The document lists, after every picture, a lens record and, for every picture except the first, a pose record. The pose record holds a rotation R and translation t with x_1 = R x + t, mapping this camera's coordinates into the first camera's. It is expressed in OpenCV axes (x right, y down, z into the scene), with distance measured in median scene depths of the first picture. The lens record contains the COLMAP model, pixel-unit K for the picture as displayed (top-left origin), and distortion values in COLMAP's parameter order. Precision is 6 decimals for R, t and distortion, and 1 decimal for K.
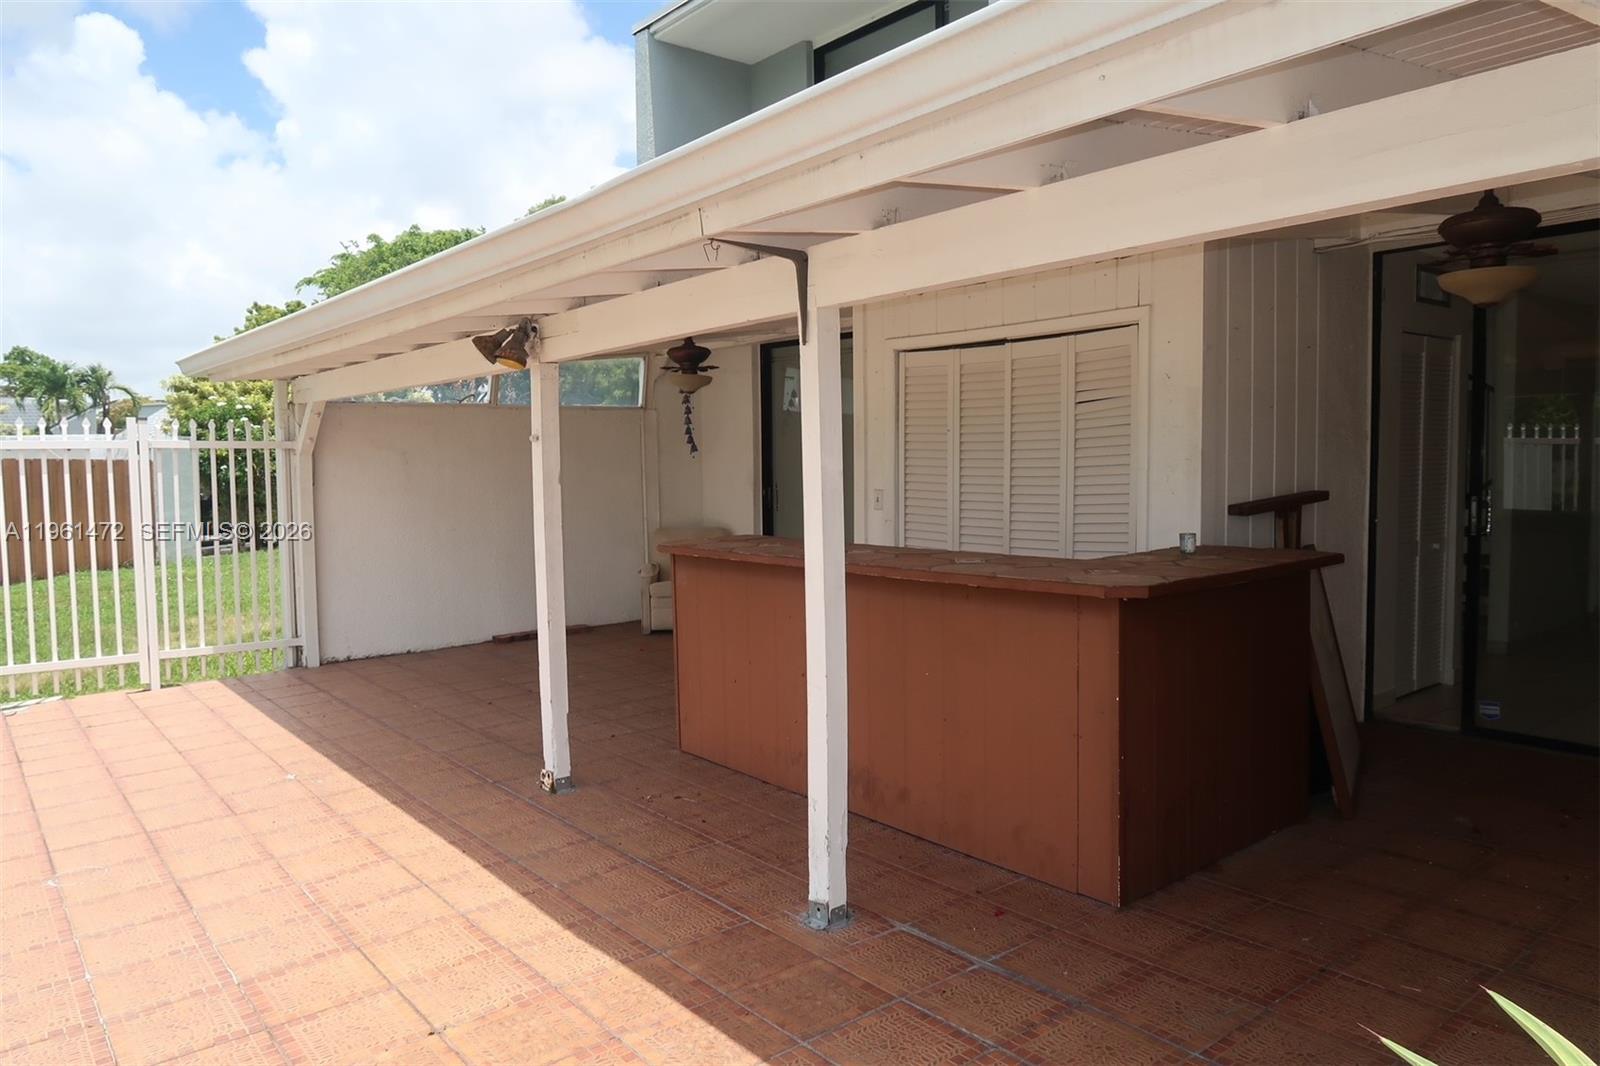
lens RADIAL K [[1100.9, 0, 800.0], [0, 1100.9, 533.0], [0, 0, 1]] dist [-0.024376, -0.001680]
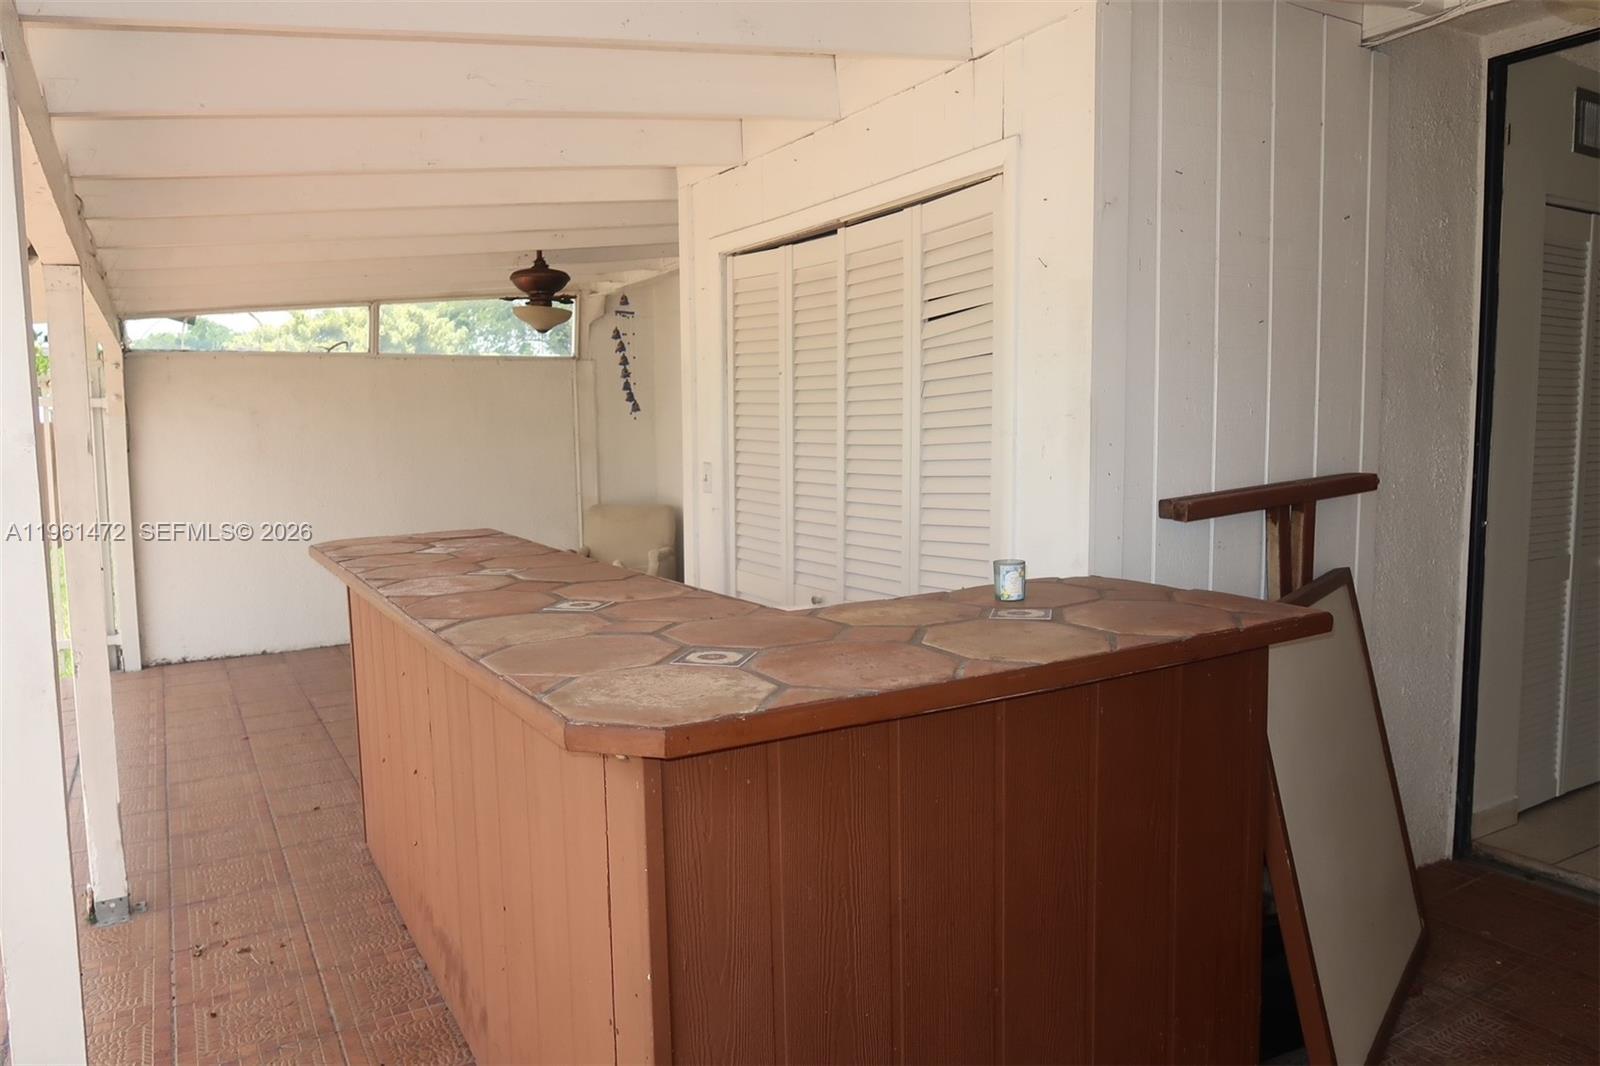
lens RADIAL K [[1100.9, 0, 800.0], [0, 1100.9, 533.0], [0, 0, 1]] dist [-0.024376, -0.001680]
pose [[0.988727, 0.016290, -0.148842, 0.236577], [-0.011613, 0.999413, 0.032237, -0.019459], [0.149280, -0.030145, 0.988335, 0.345288]]
